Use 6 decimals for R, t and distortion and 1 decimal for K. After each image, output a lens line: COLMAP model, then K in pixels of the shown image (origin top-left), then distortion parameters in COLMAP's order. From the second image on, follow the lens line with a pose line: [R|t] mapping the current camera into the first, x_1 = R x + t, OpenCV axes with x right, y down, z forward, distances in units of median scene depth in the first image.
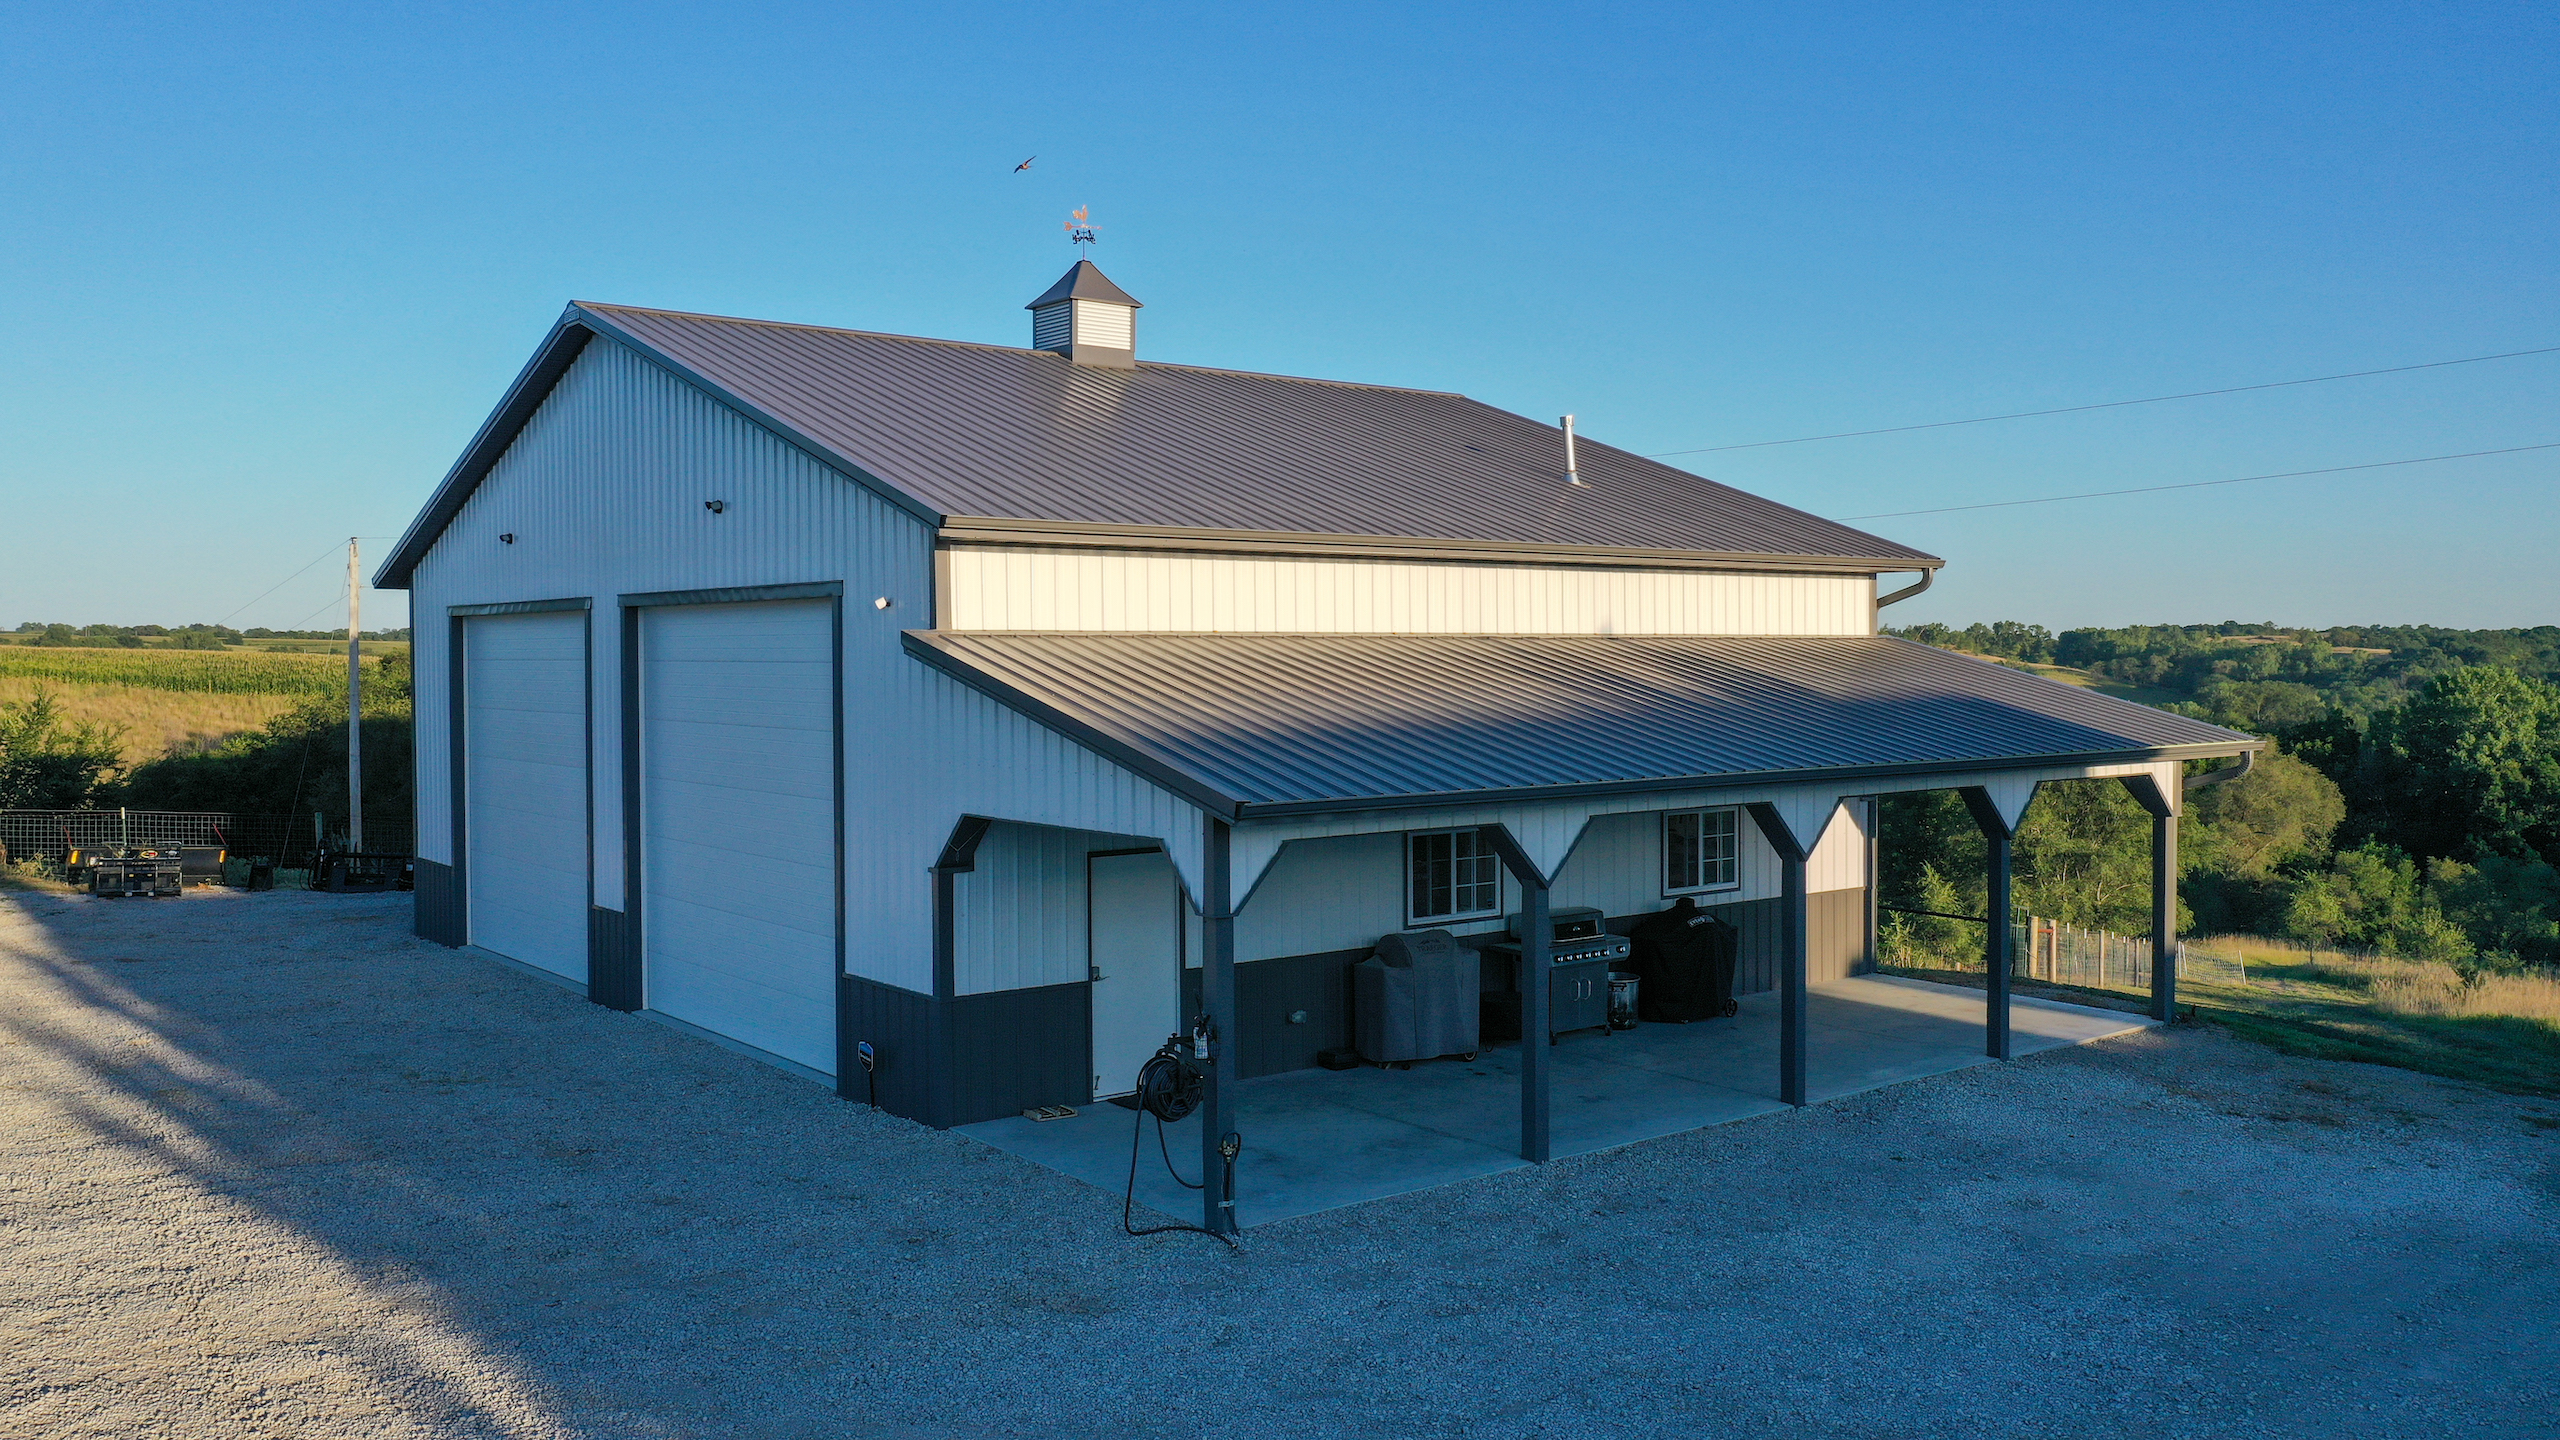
lens RADIAL K [[2046.1, 0, 1280.0], [0, 2046.1, 720.0], [0, 0, 1]] dist [0.018003, 0.009769]
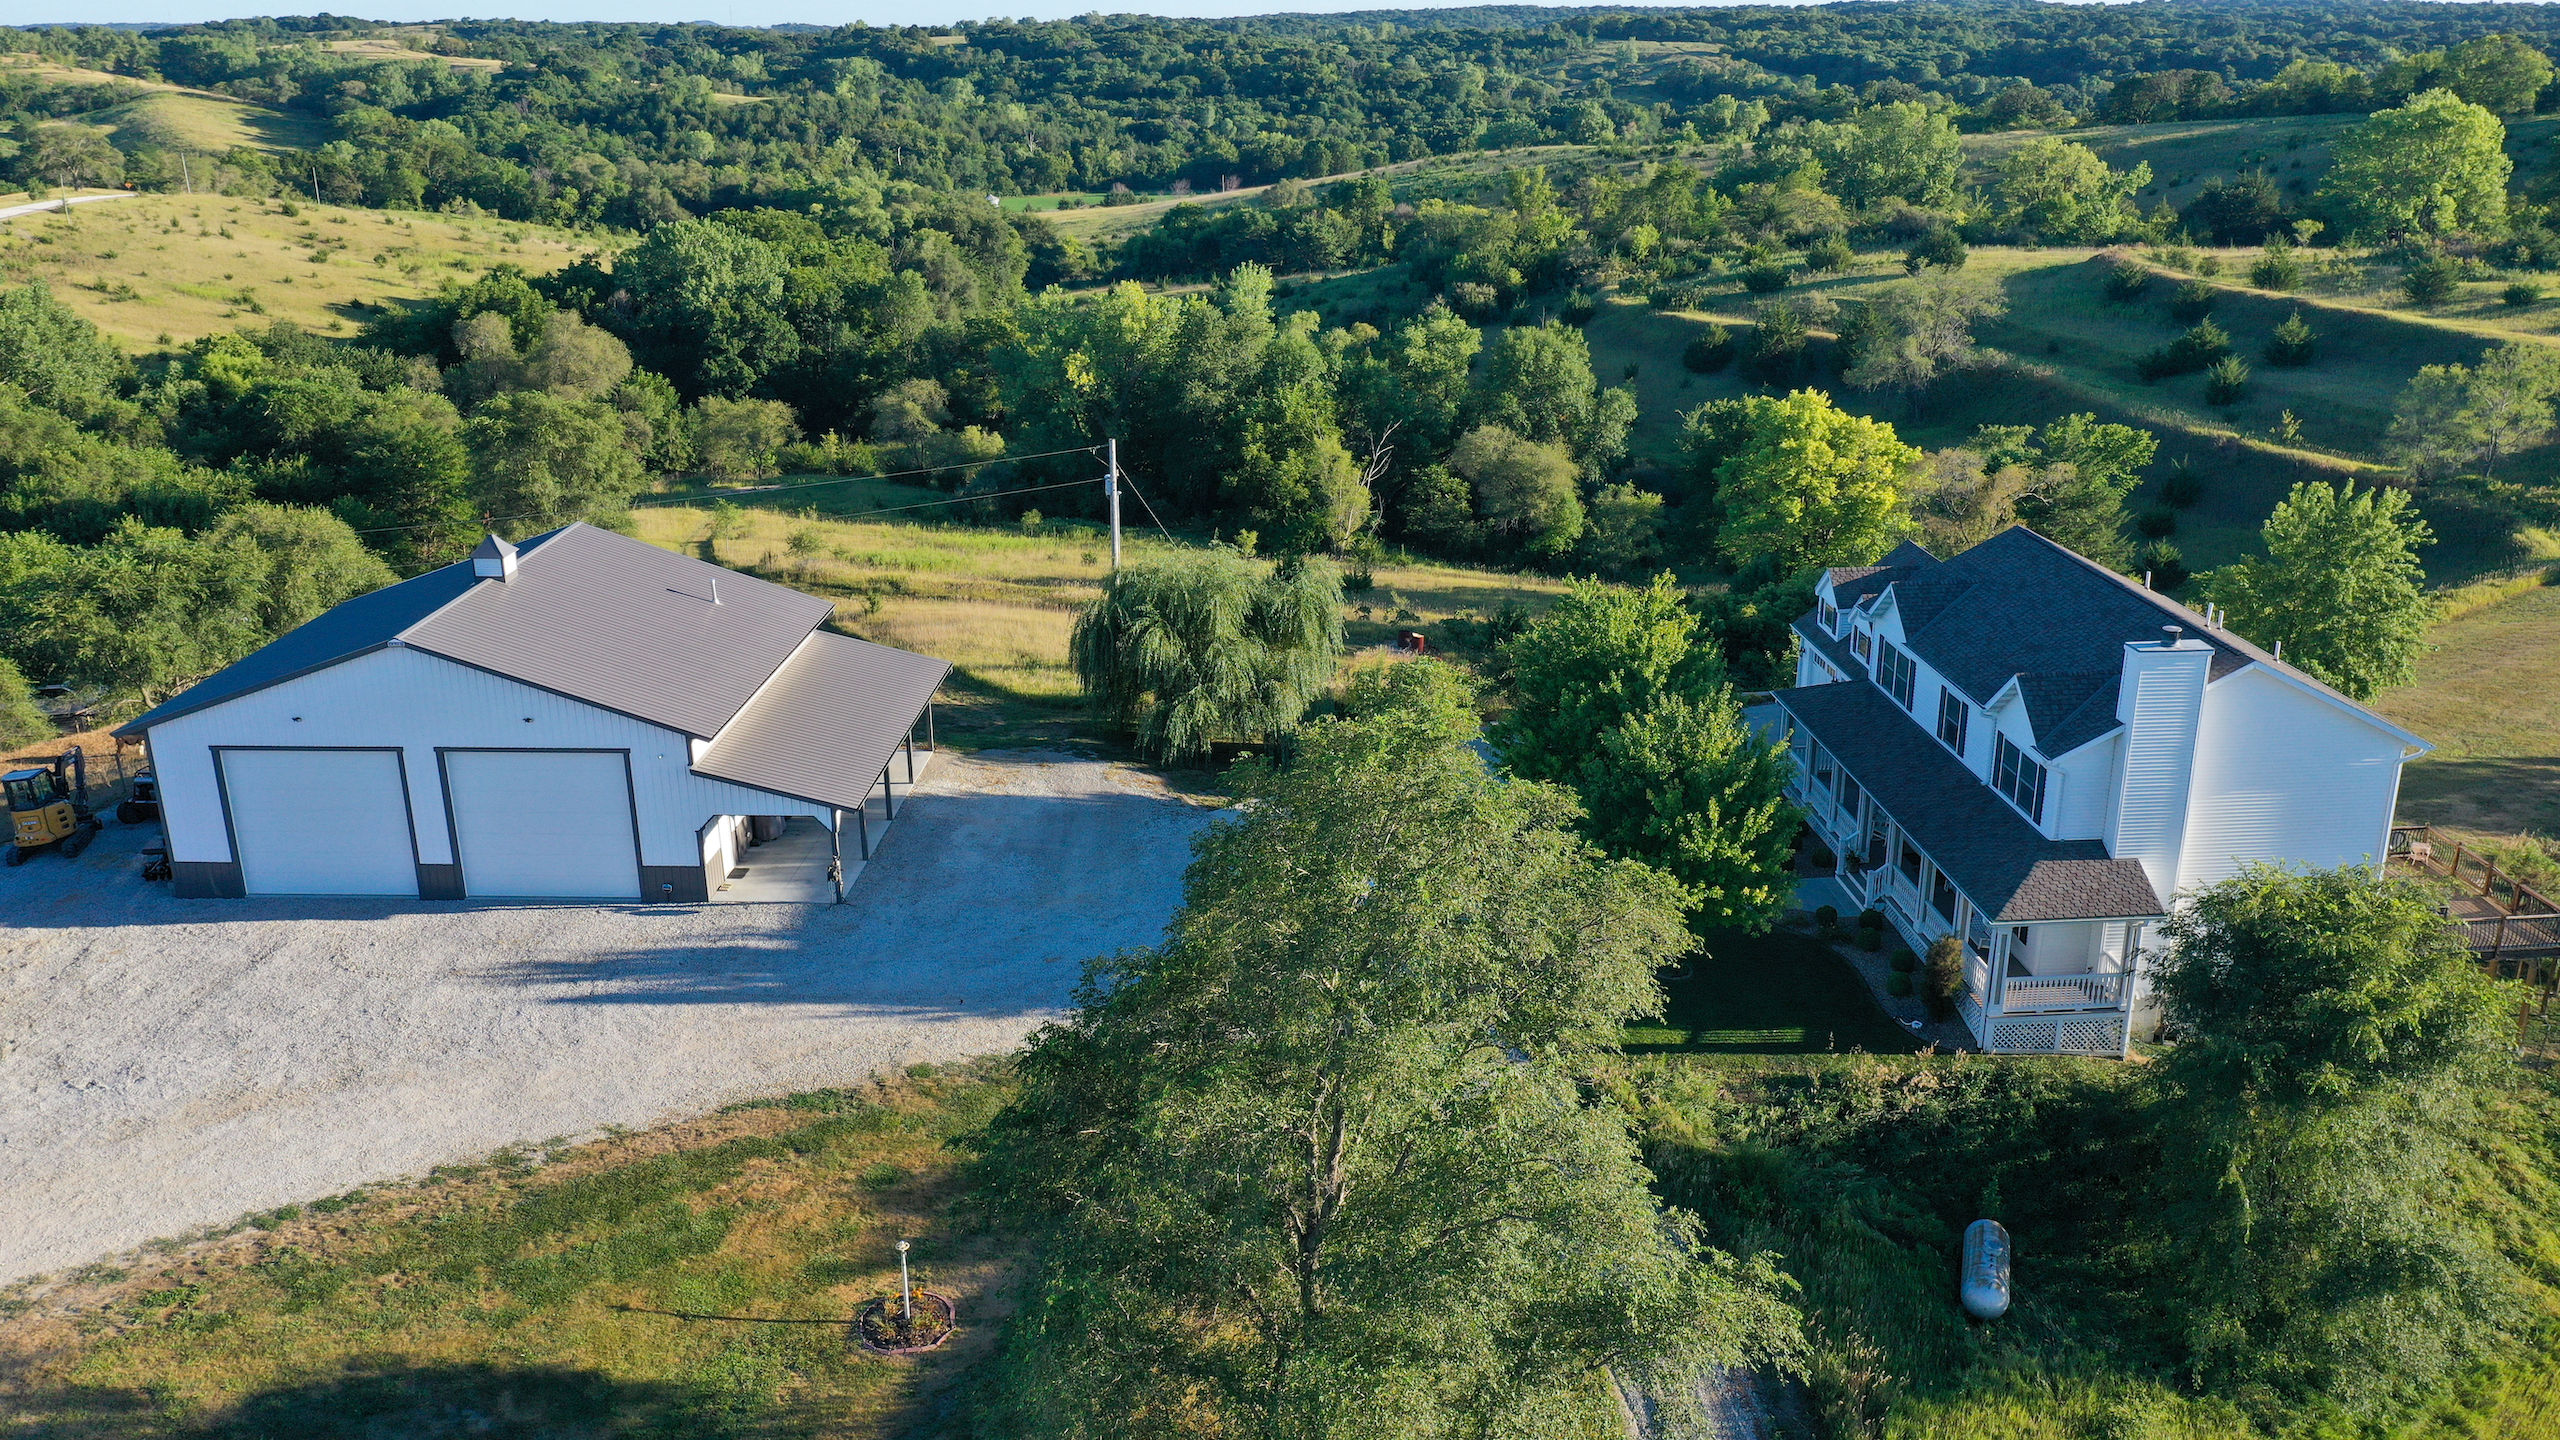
lens RADIAL K [[2046.1, 0, 1280.0], [0, 2046.1, 720.0], [0, 0, 1]] dist [0.018003, 0.009769]
pose [[0.660516, -0.243979, 0.710066, -0.179745], [0.033475, 0.954359, 0.296780, -0.102082], [-0.750066, -0.172259, 0.638536, -0.175354]]
